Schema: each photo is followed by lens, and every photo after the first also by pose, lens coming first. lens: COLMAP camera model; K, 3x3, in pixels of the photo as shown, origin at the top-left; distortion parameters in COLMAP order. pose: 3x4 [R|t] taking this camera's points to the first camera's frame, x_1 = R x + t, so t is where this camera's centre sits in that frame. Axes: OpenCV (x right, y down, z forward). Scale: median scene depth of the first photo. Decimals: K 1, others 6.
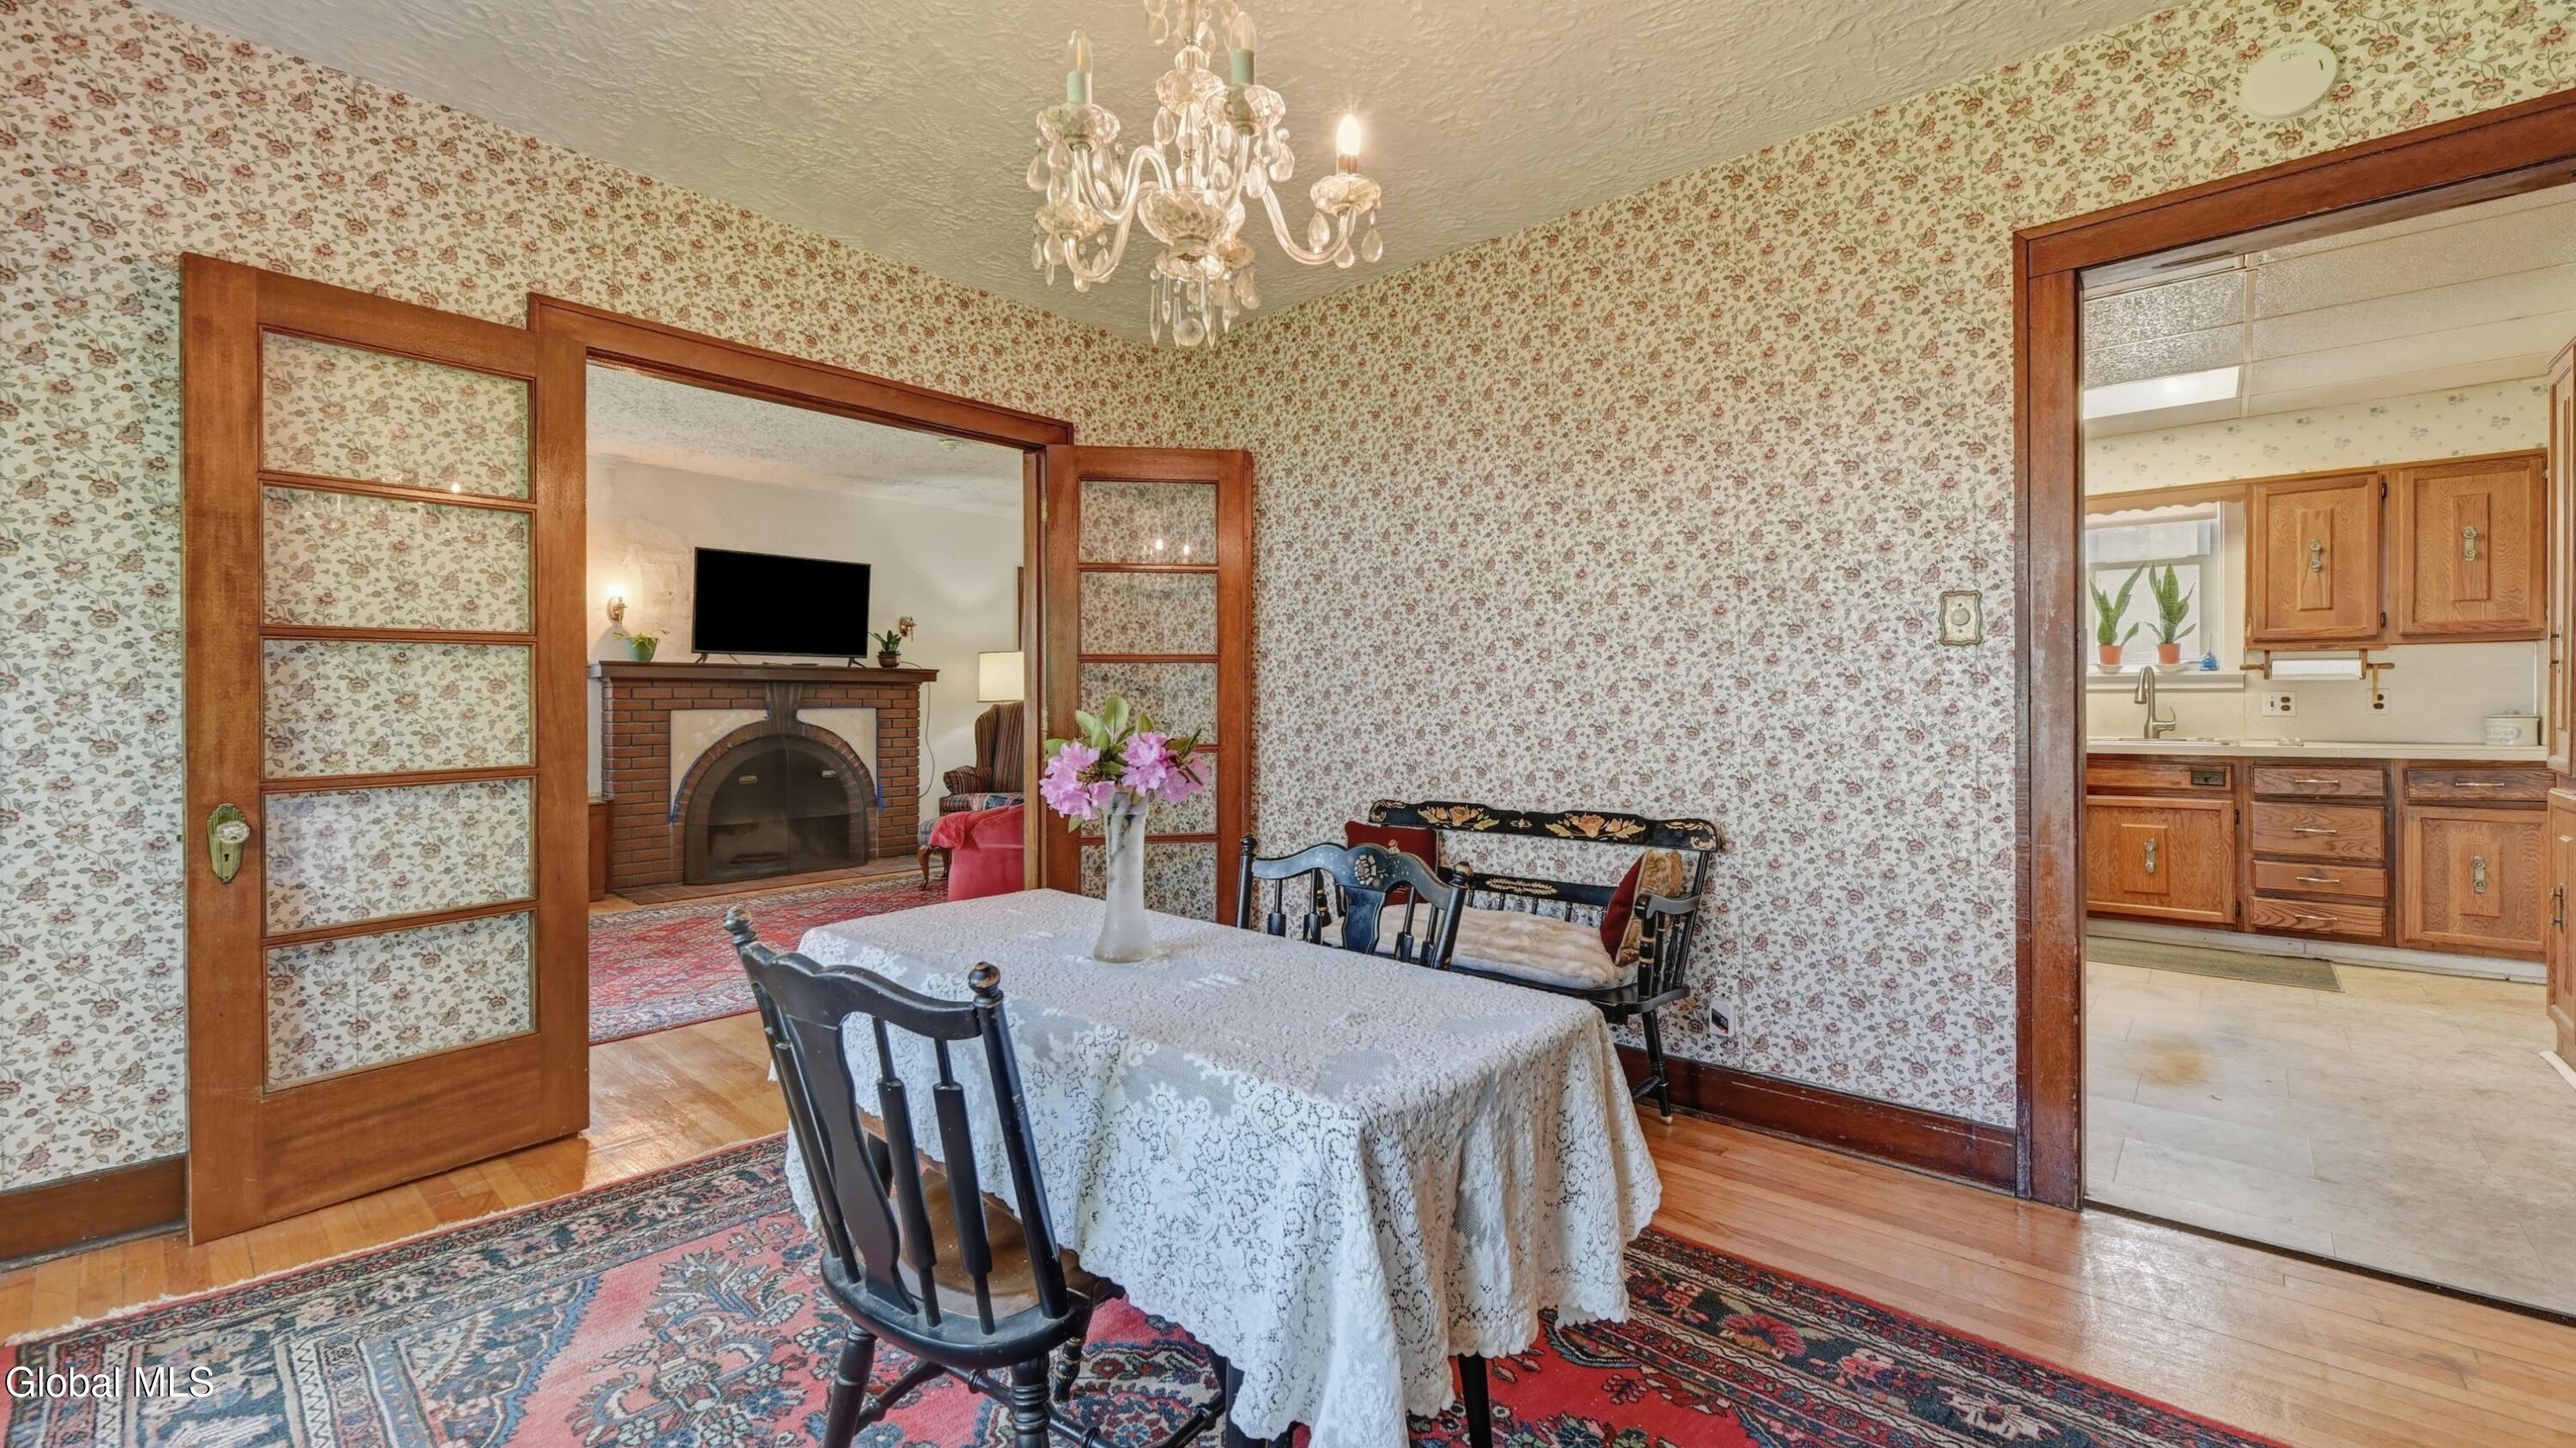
lens RADIAL K [[1087.5, 0, 1286.9], [0, 1087.5, 702.4], [0, 0, 1]] dist [-0.002262, -0.000349]
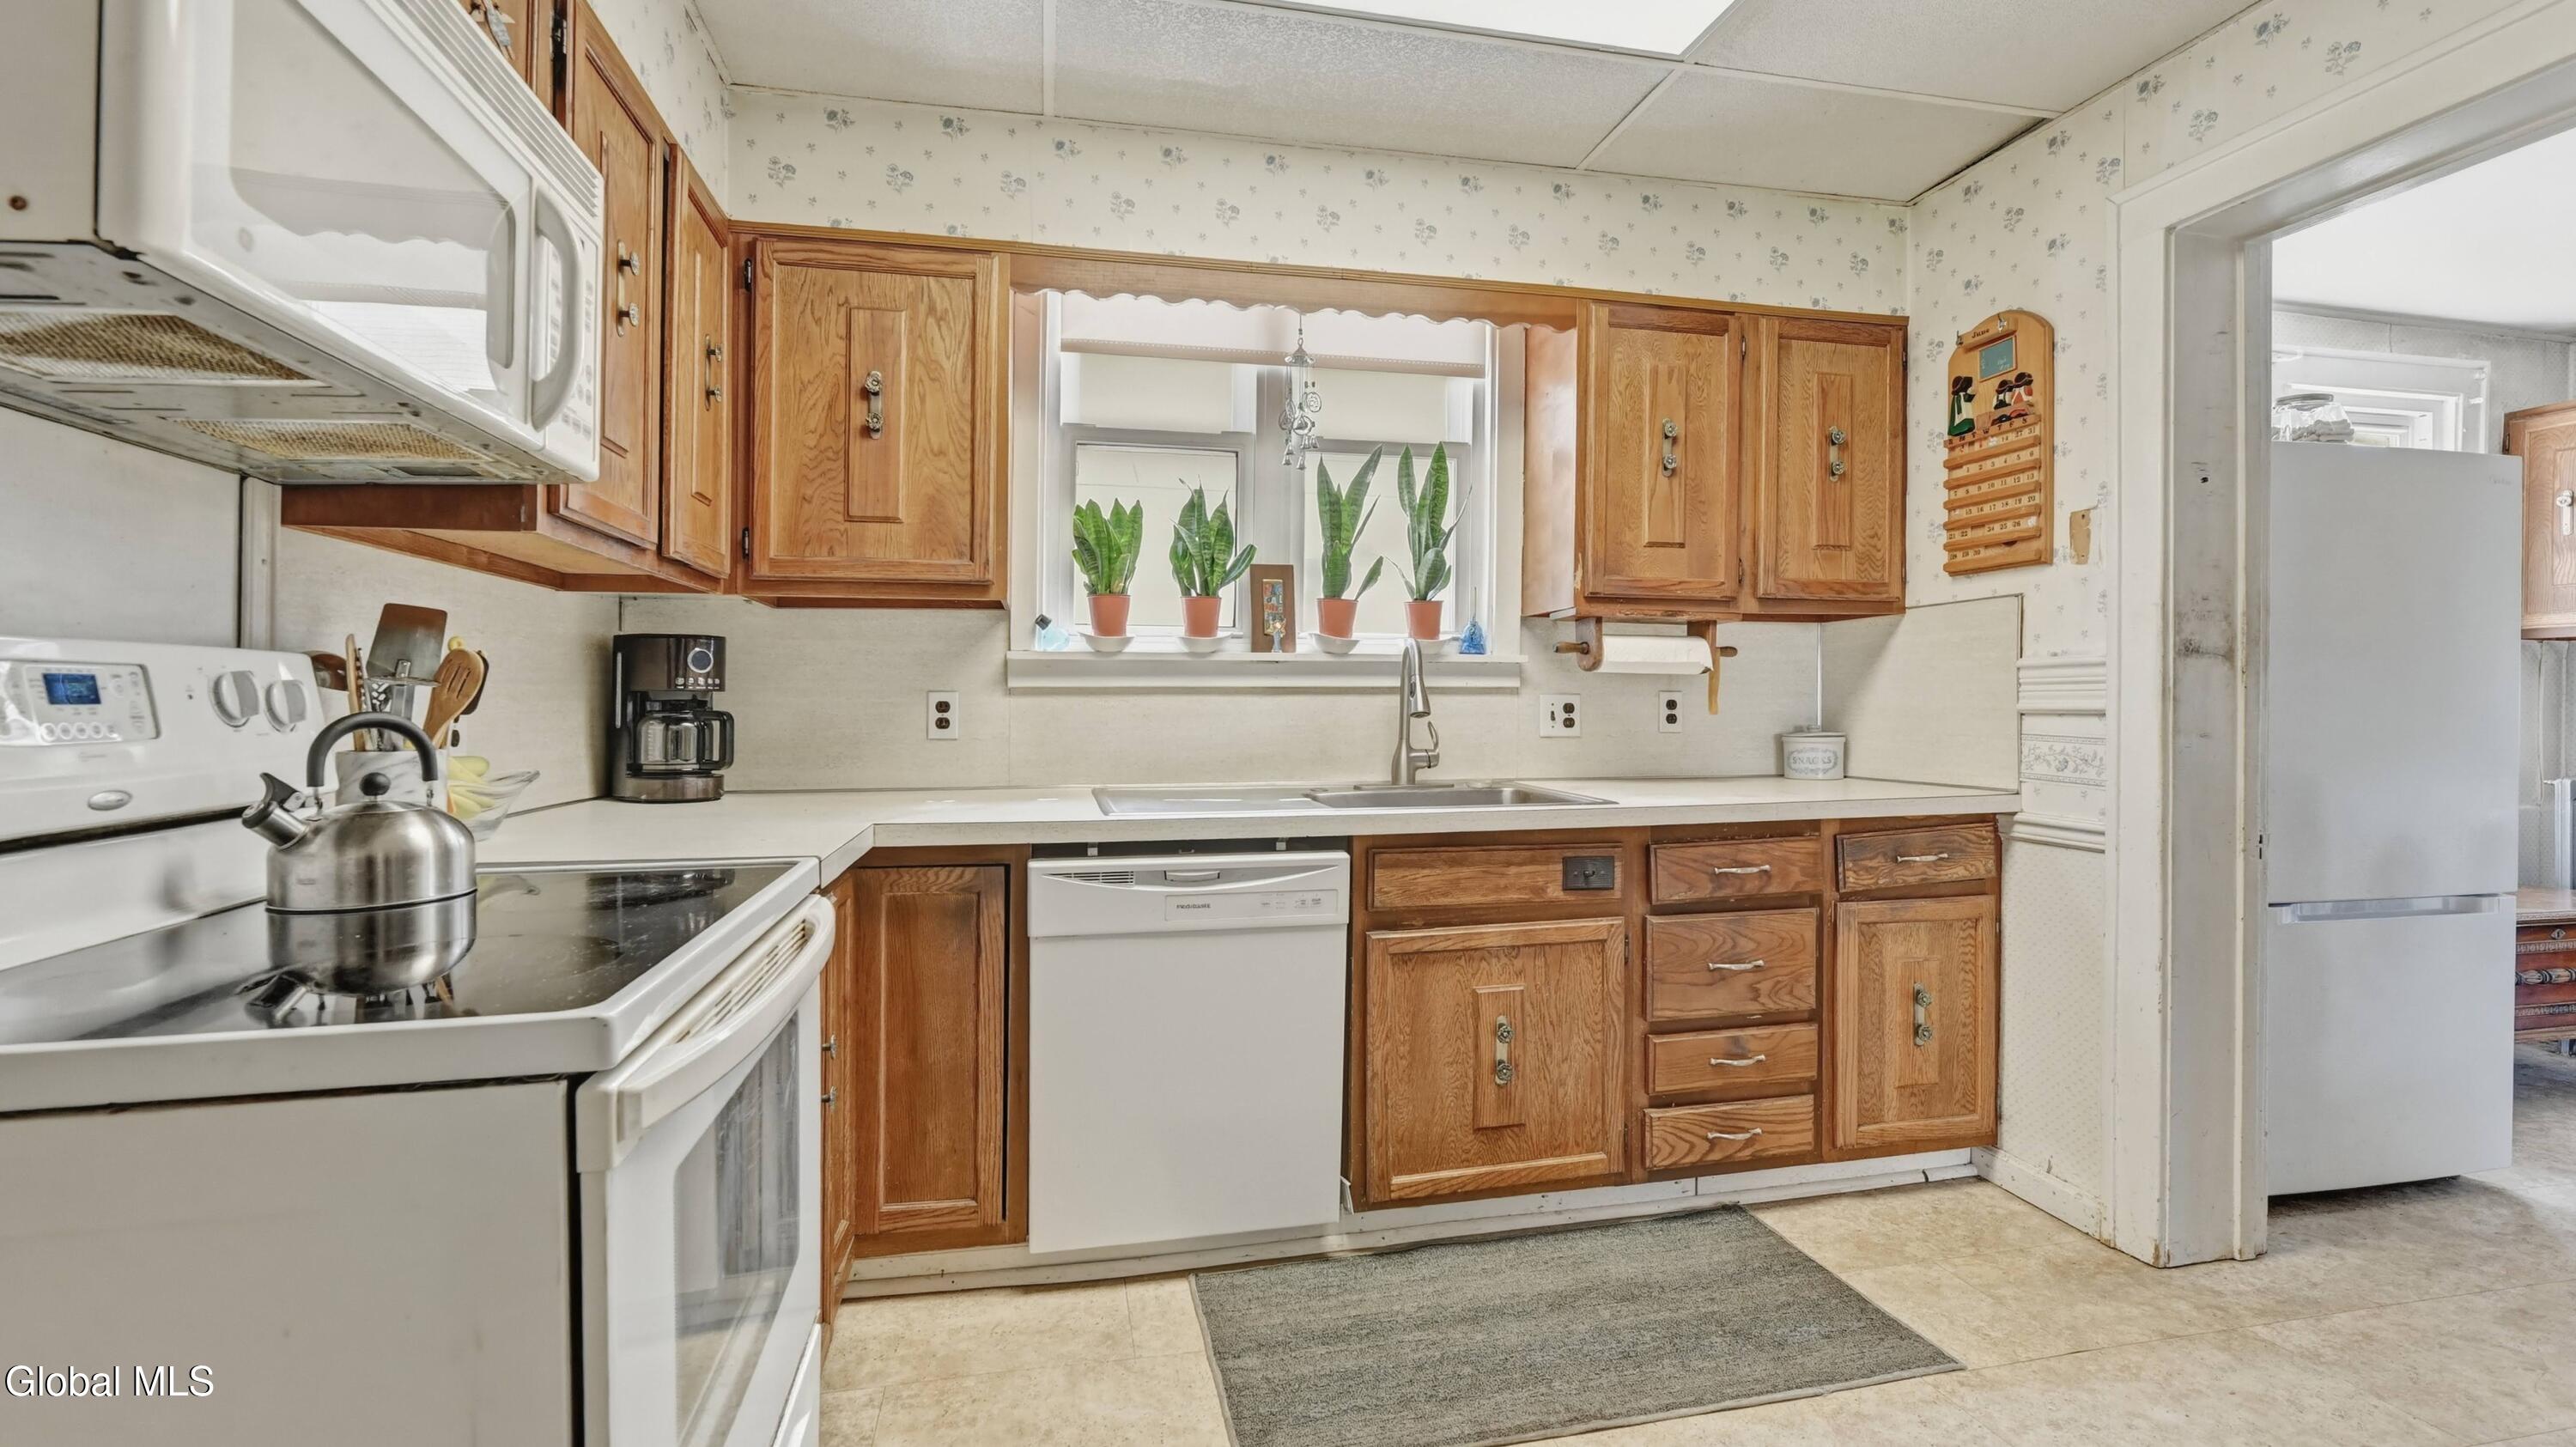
lens RADIAL K [[1087.4, 0, 1286.9], [0, 1087.4, 701.9], [0, 0, 1]] dist [-0.002262, -0.000349]
pose [[0.589501, 0.002299, 0.807765, 0.391175], [-0.002835, 0.999996, -0.000777, -0.005246], [-0.807763, -0.001832, 0.589505, 0.833613]]
